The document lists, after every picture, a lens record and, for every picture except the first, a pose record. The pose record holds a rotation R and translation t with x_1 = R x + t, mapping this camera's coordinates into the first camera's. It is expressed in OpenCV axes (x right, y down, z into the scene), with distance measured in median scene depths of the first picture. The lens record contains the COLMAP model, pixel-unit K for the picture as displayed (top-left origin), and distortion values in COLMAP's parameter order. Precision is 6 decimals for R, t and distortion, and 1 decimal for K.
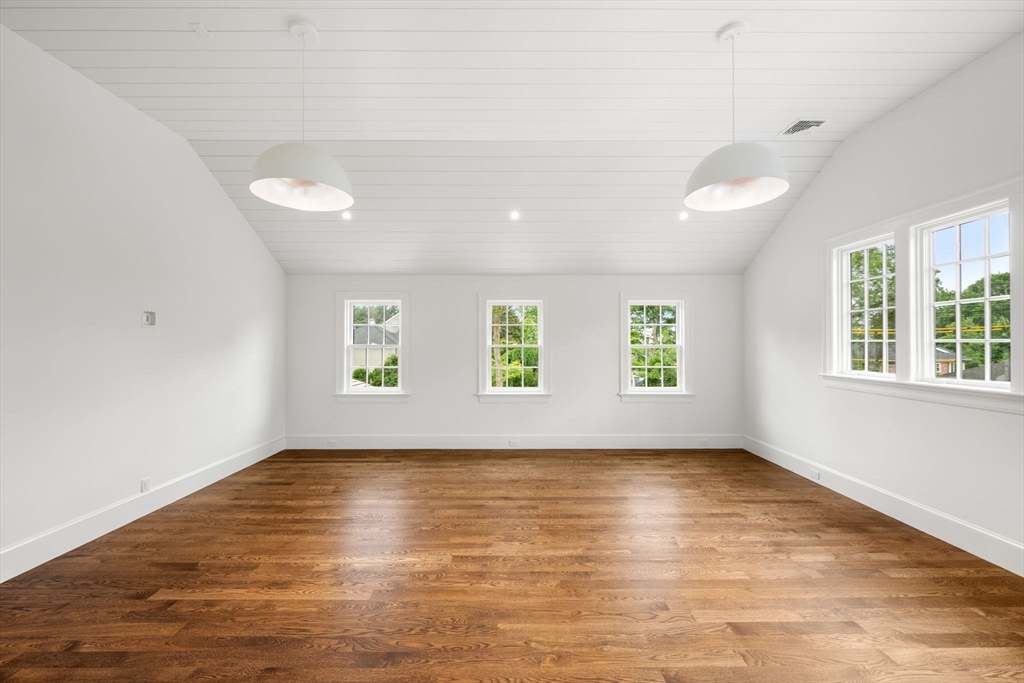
lens RADIAL K [[400.0, 0, 510.8], [0, 400.0, 341.7], [0, 0, 1]] dist [-0.001481, -0.000028]
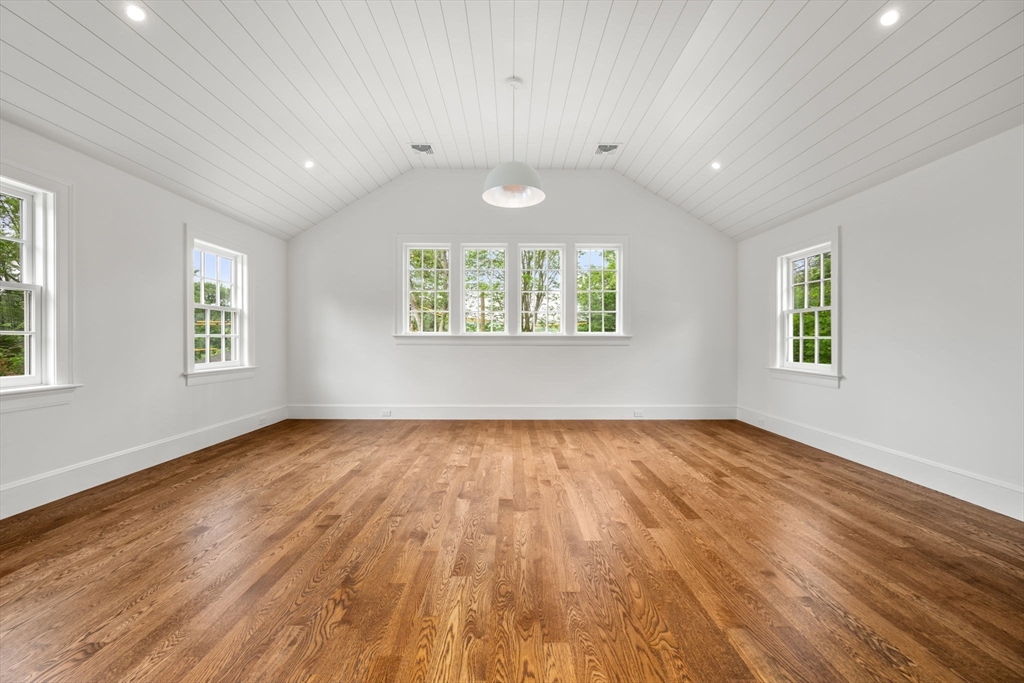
lens RADIAL K [[400.0, 0, 508.9], [0, 400.0, 338.8], [0, 0, 1]] dist [-0.001481, -0.000028]
pose [[0.011368, -0.000890, 0.999935, -0.749694], [-0.006674, 0.999977, 0.000966, 0.123732], [-0.999913, -0.006685, 0.011362, 0.825800]]
